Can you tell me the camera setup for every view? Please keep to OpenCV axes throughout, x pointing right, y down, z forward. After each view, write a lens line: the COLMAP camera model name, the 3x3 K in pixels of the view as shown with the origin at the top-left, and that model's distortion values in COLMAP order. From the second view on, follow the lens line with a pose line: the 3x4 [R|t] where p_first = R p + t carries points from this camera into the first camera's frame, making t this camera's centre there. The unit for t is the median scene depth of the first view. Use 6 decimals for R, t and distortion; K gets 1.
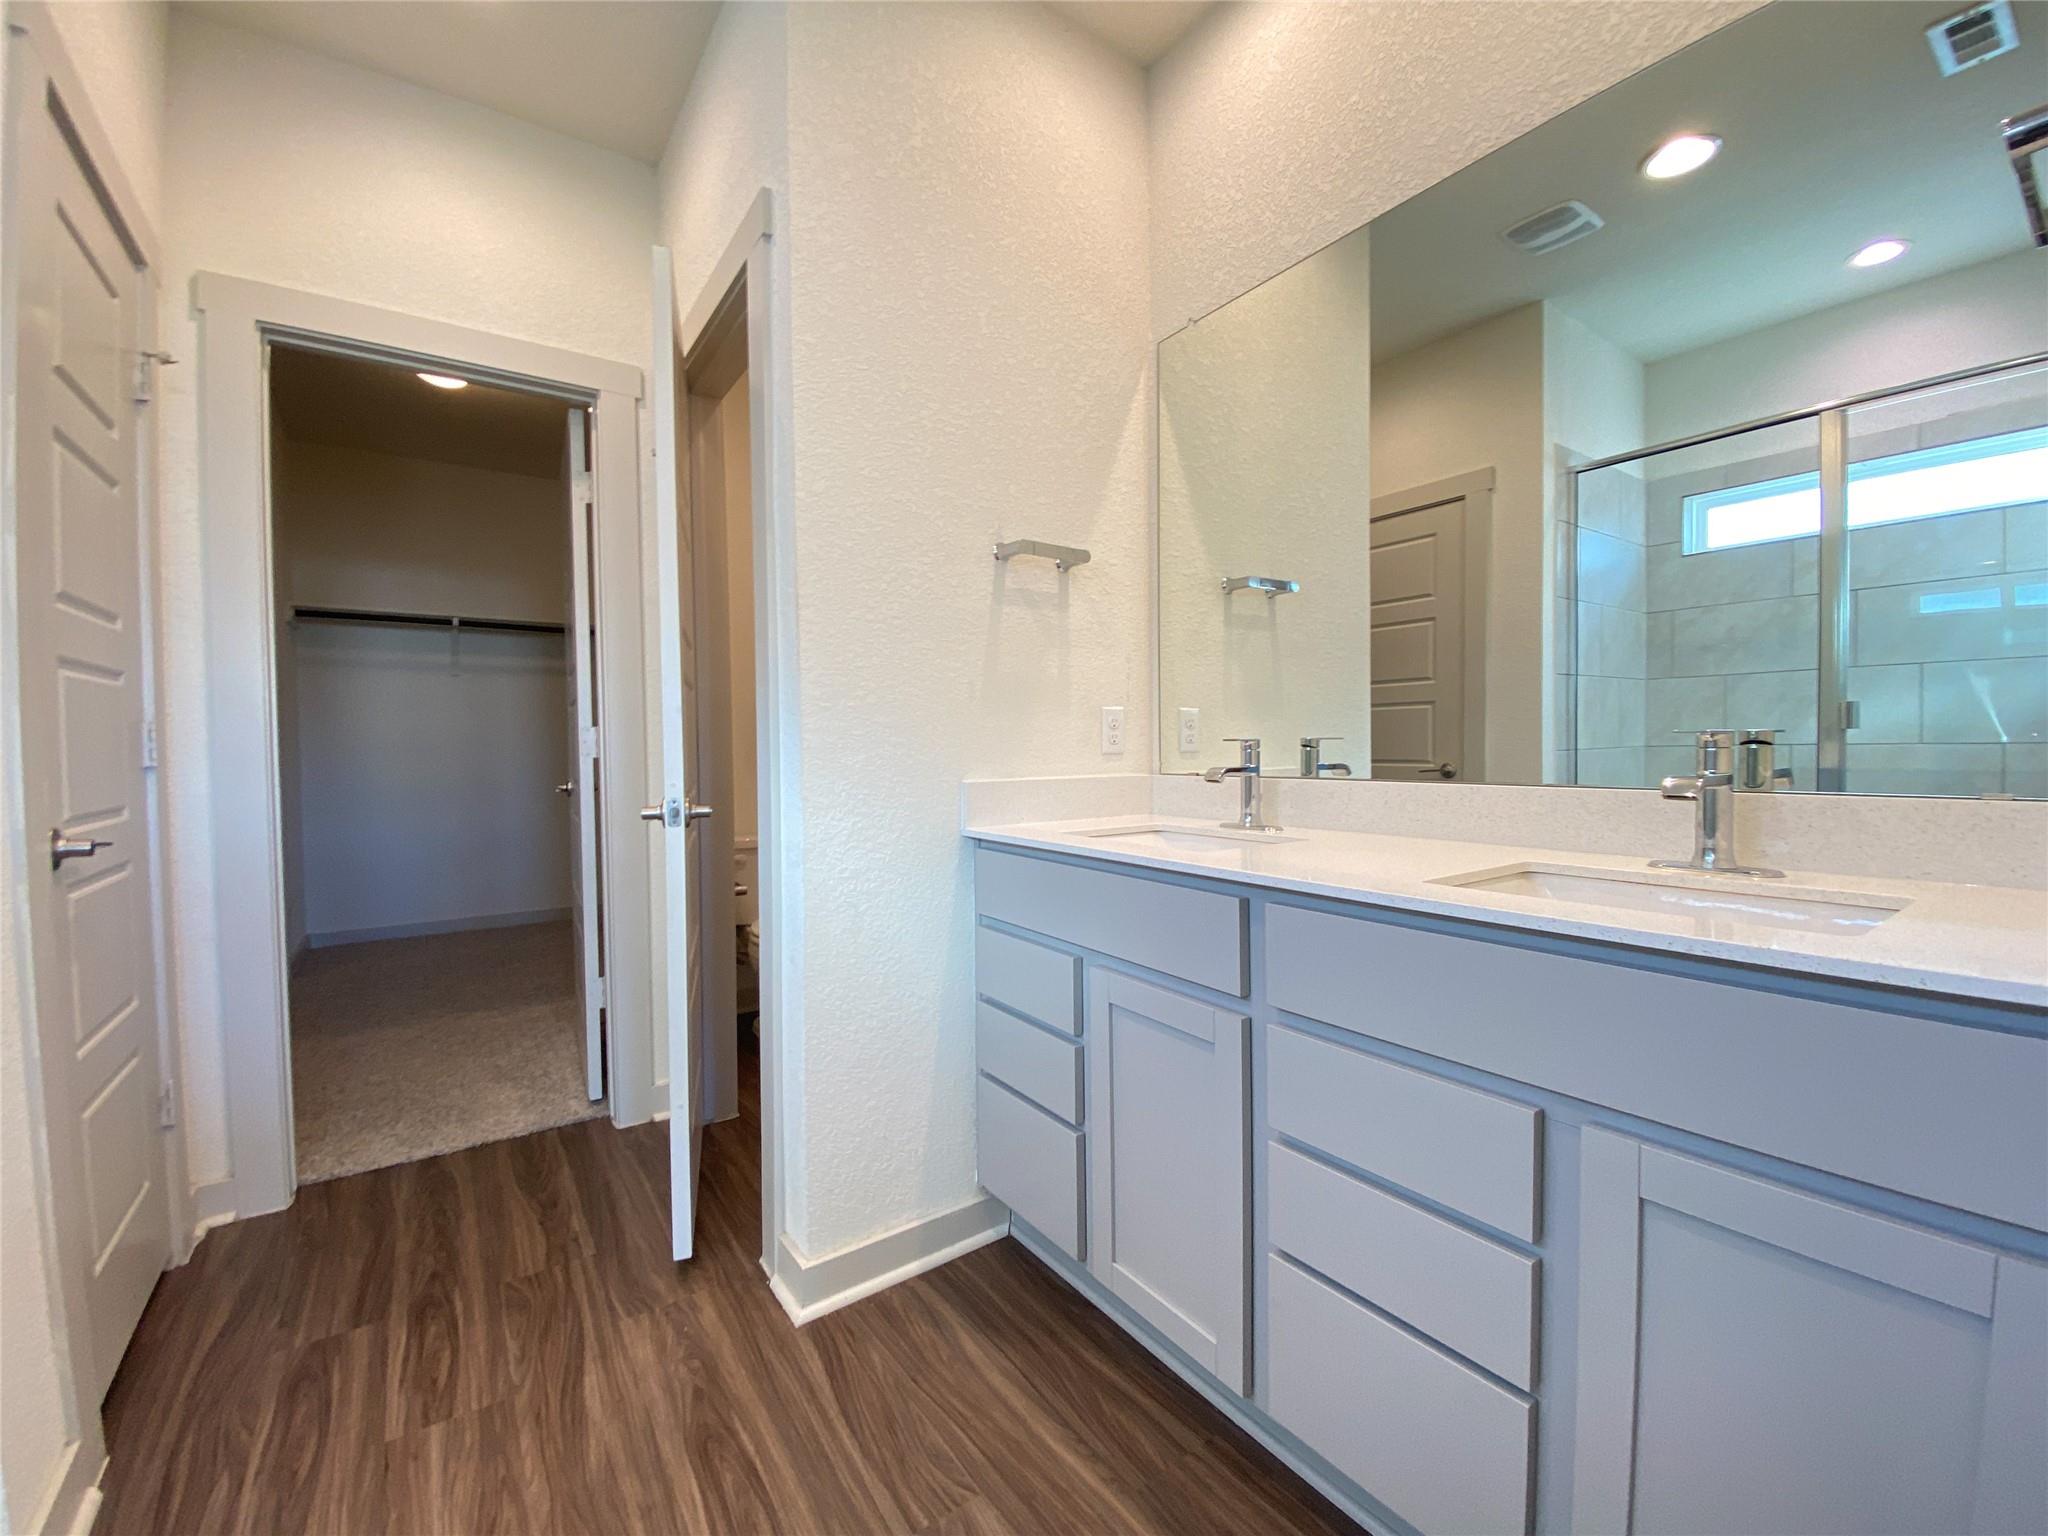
lens RADIAL K [[835.5, 0, 1011.1], [0, 835.5, 772.2], [0, 0, 1]] dist [0.071424, -0.032922]
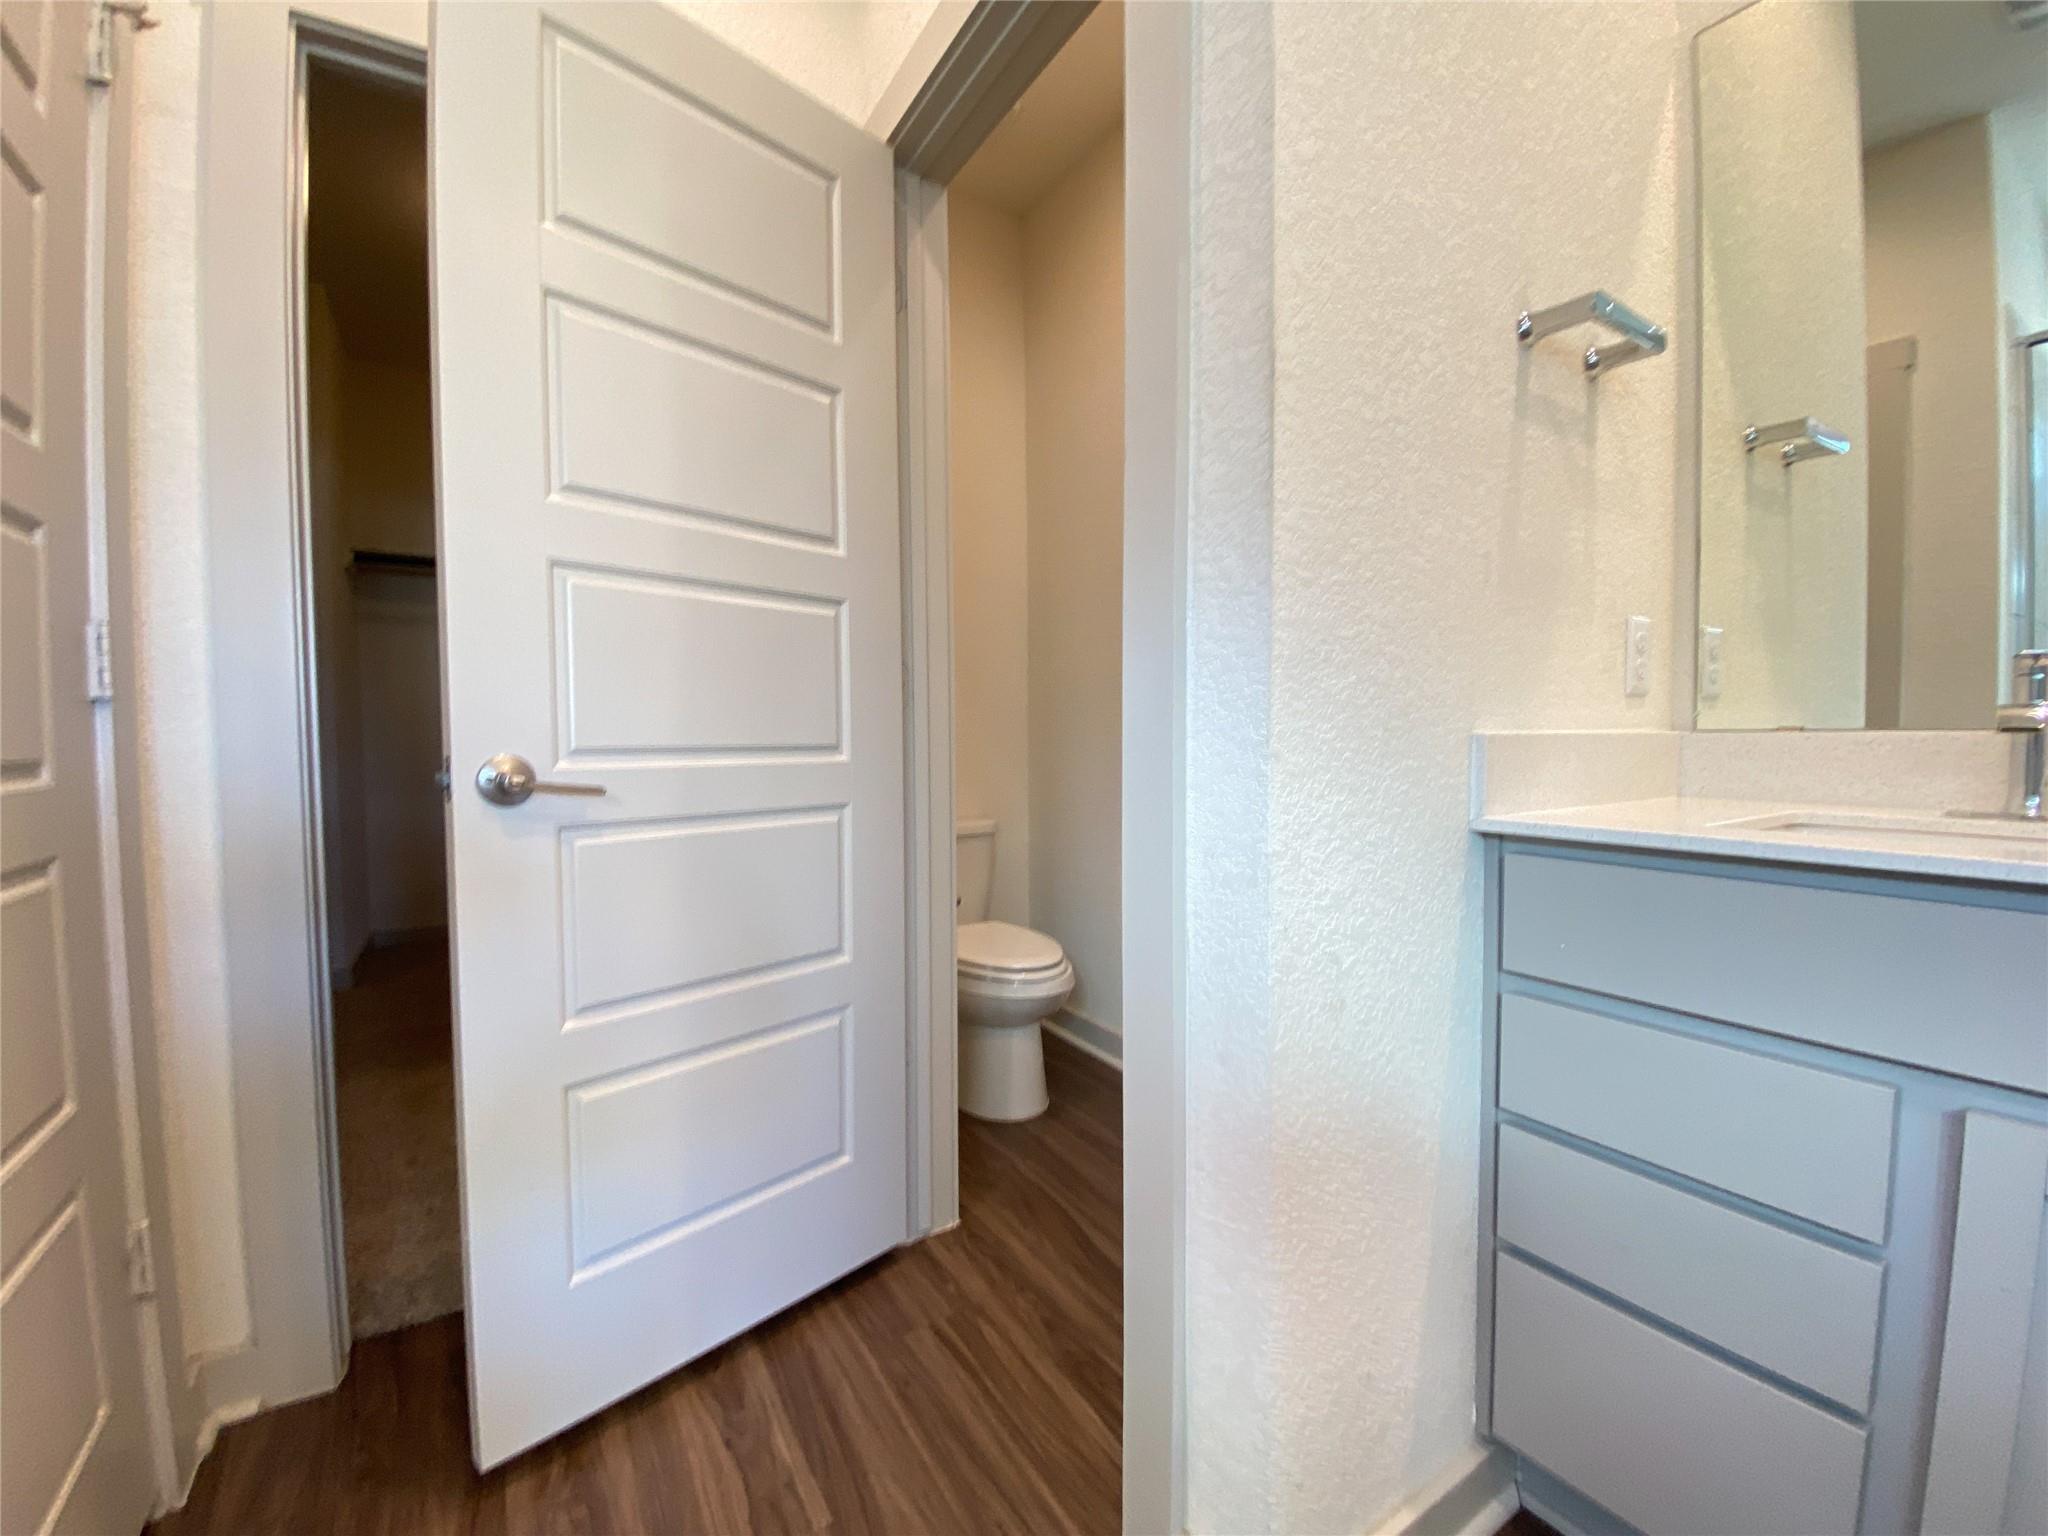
lens RADIAL K [[827.0, 0, 1024.0], [0, 827.0, 768.0], [0, 0, 1]] dist [0.034361, -0.018437]
pose [[0.999719, 0.006404, -0.022838, -0.330902], [-0.006142, 0.999915, 0.011508, 0.029349], [0.022910, -0.011364, 0.999673, 0.416576]]
